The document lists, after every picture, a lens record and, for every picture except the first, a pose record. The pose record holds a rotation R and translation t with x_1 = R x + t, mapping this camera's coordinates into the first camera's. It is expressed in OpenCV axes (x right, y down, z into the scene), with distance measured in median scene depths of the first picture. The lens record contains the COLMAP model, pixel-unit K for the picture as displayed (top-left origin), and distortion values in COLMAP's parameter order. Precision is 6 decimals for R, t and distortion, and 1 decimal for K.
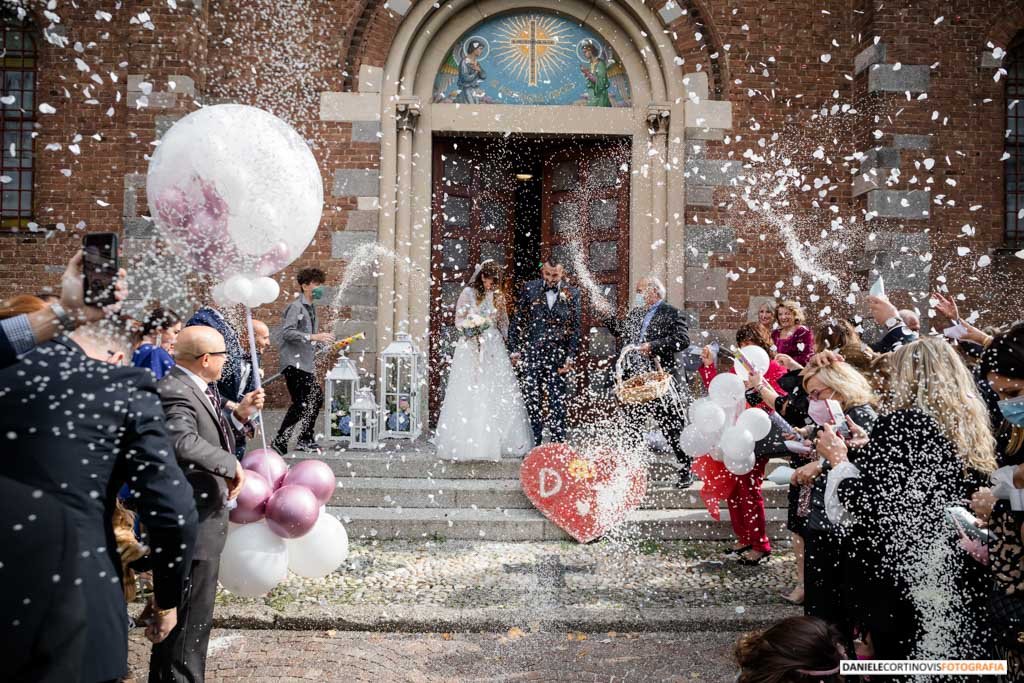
lens RADIAL K [[698.4, 0, 518.4], [0, 698.4, 337.8], [0, 0, 1]] dist [-0.092094, 0.073316]
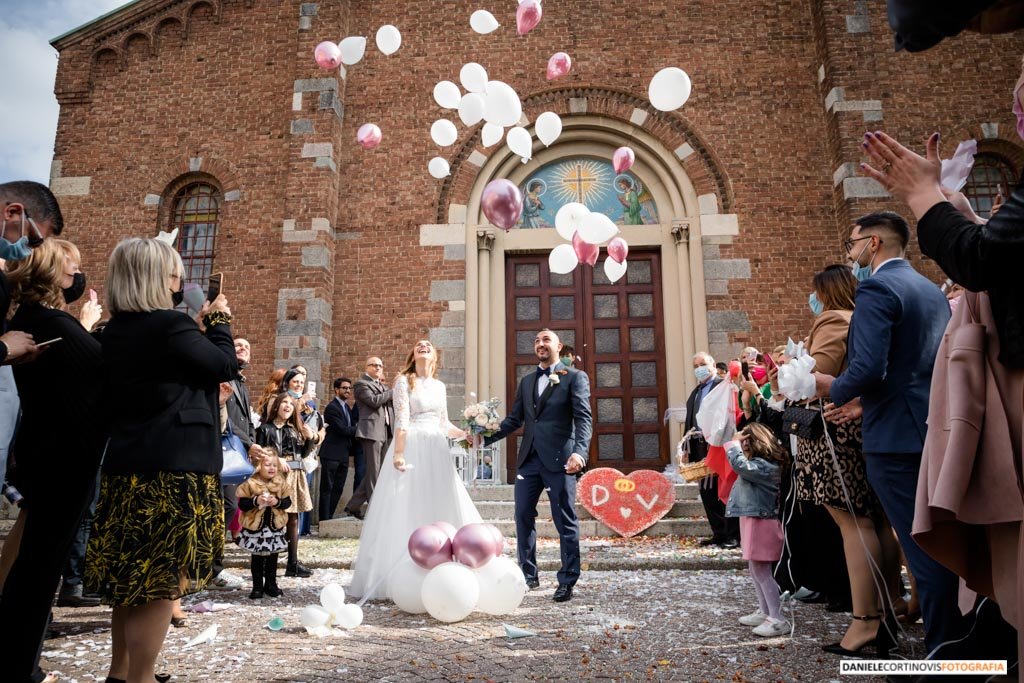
lens RADIAL K [[698.4, 0, 518.4], [0, 698.4, 337.8], [0, 0, 1]] dist [-0.092094, 0.073316]
pose [[0.994101, -0.043253, -0.099456, 0.025027], [0.023270, 0.980739, -0.193932, 0.119667], [0.105929, 0.190474, 0.975960, -0.248193]]
